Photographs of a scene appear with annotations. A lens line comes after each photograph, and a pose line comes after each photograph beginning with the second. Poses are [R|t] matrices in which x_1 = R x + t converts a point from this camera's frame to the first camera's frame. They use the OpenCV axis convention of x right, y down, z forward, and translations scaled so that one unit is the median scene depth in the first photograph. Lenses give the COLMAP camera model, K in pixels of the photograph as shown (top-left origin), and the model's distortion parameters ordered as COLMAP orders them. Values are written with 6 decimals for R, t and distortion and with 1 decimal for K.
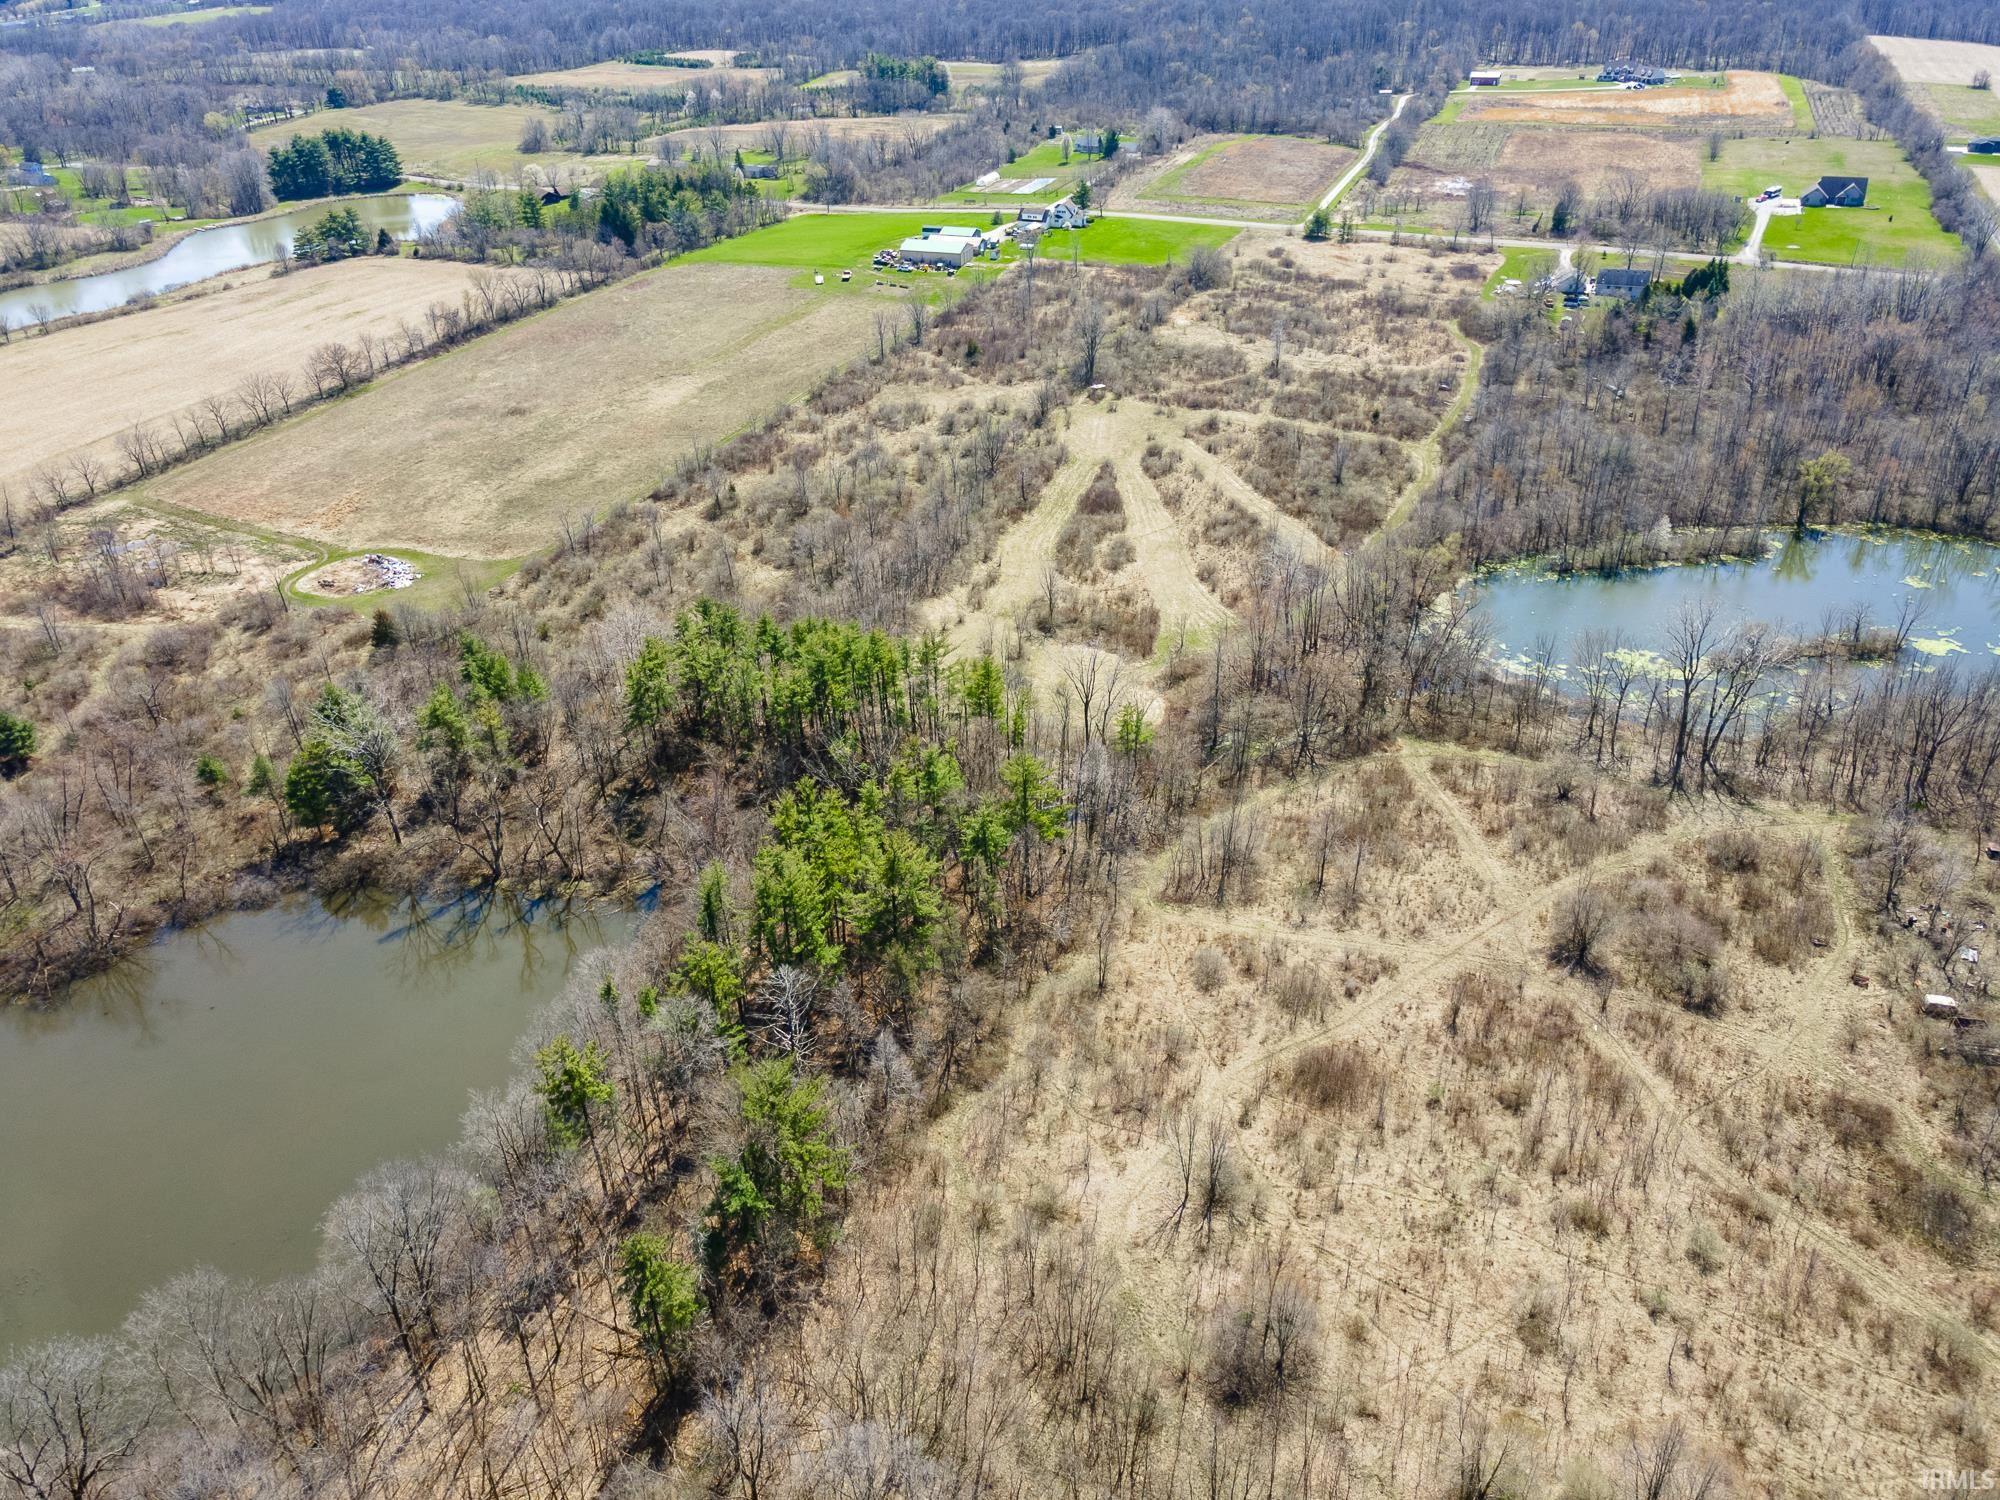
lens RADIAL K [[1452.6, 0, 1000.0], [0, 1452.6, 750.0], [0, 0, 1]] dist [0.017999, 0.059772]
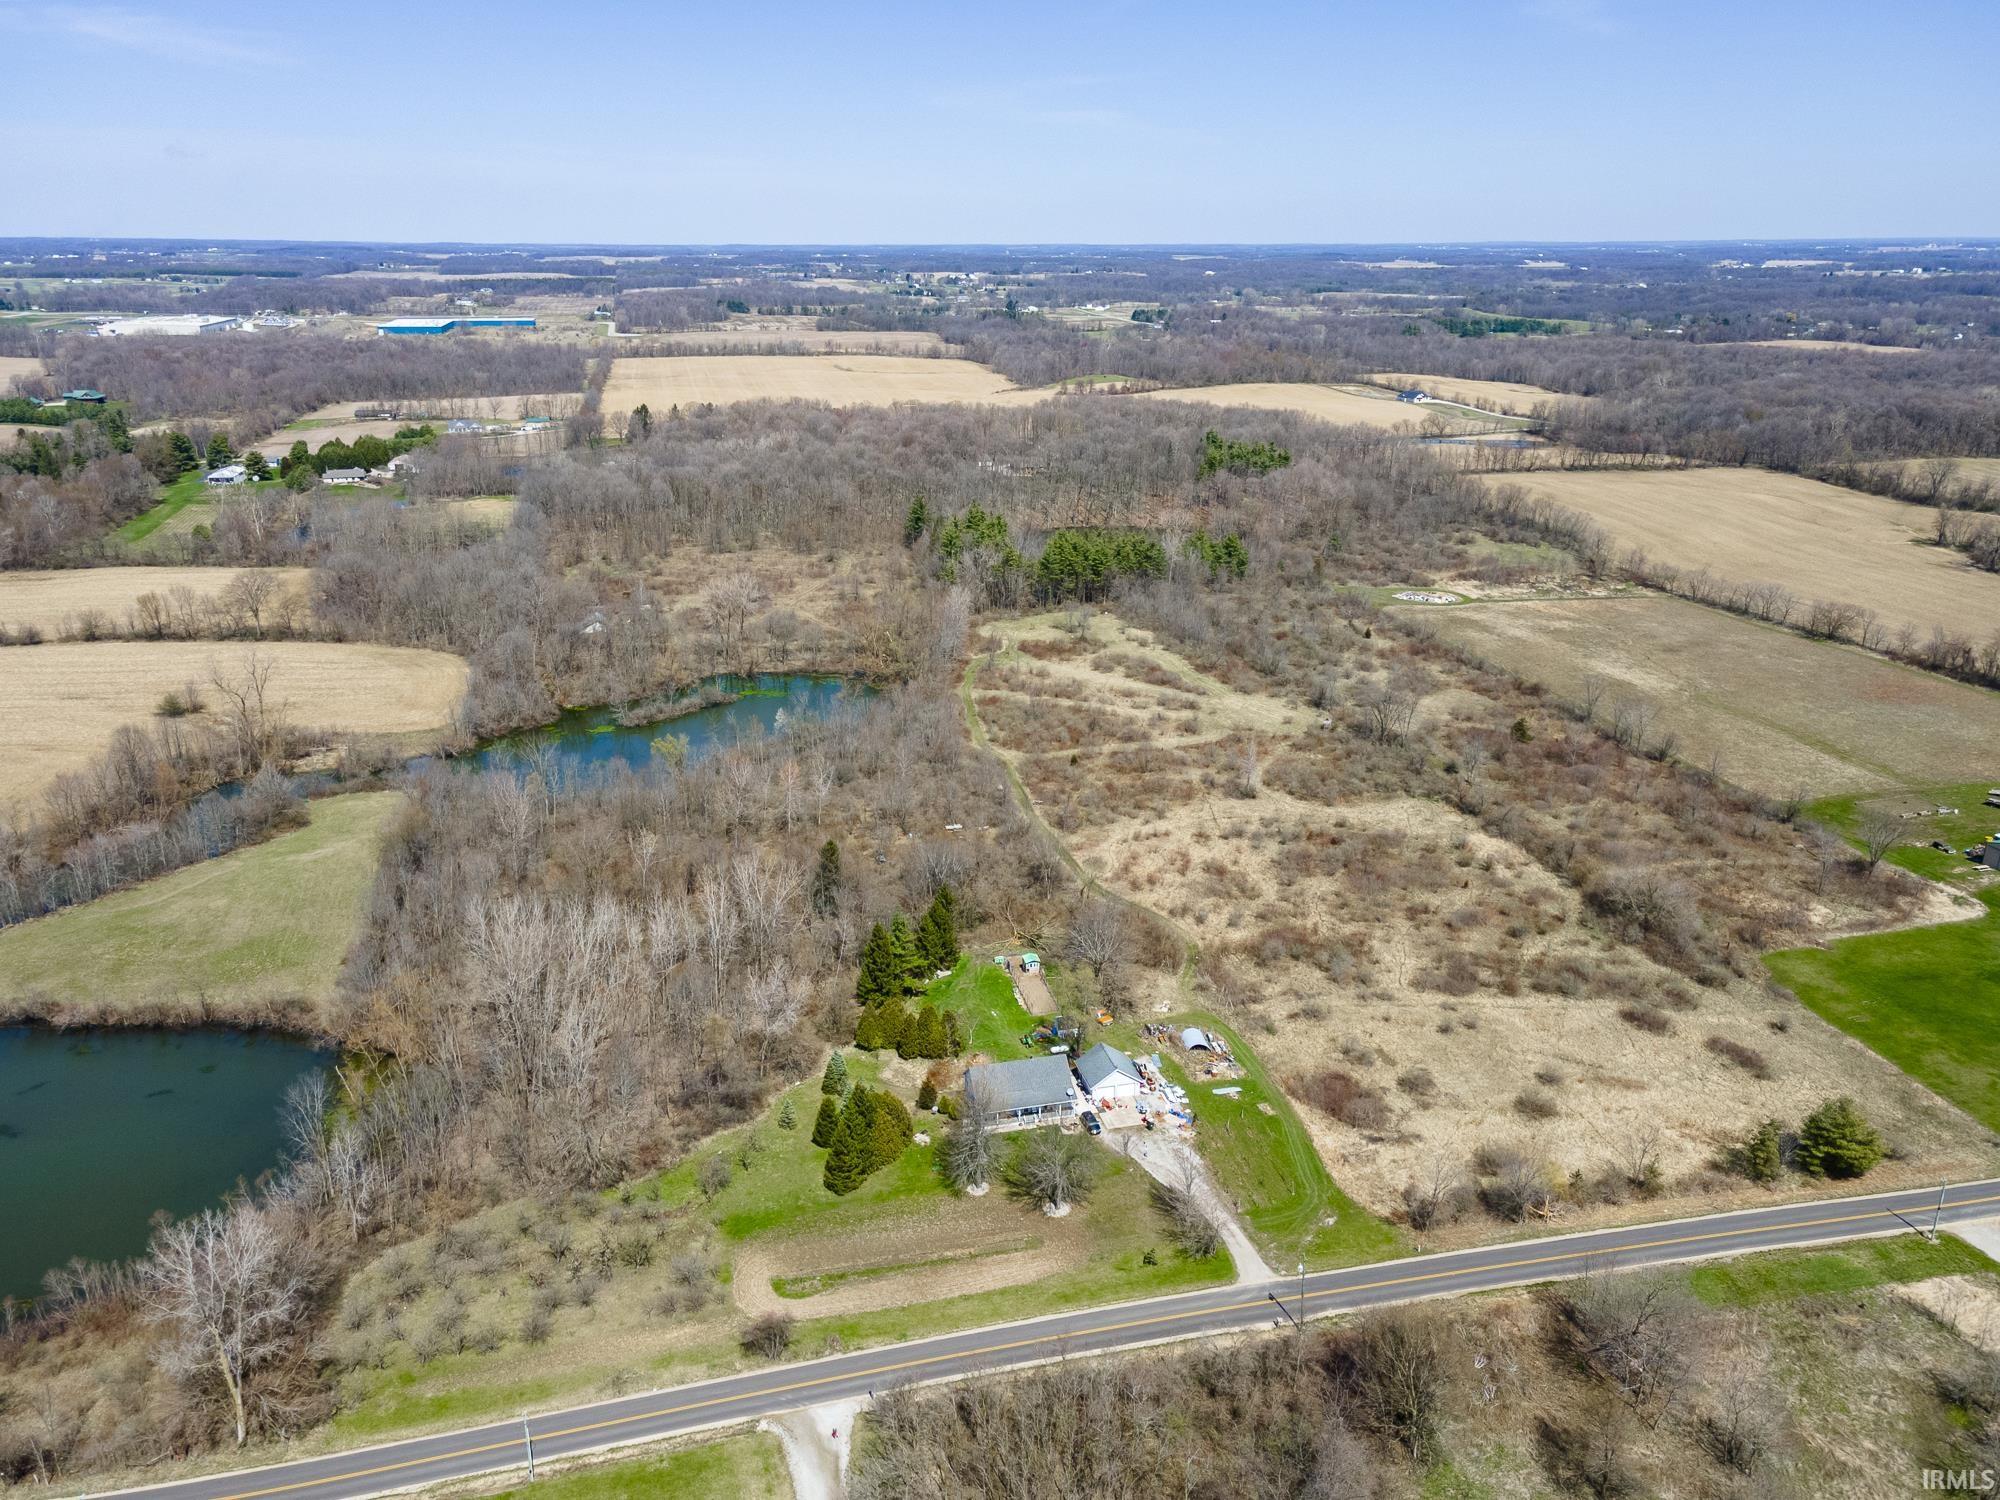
lens RADIAL K [[1461.8, 0, 1000.0], [0, 1461.8, 750.0], [0, 0, 1]] dist [0.009300, 0.062916]
pose [[-0.813500, 0.216427, -0.539793, 0.898351], [-0.285450, 0.660082, 0.694846, -0.981586], [0.506691, 0.719341, -0.475198, 1.546982]]
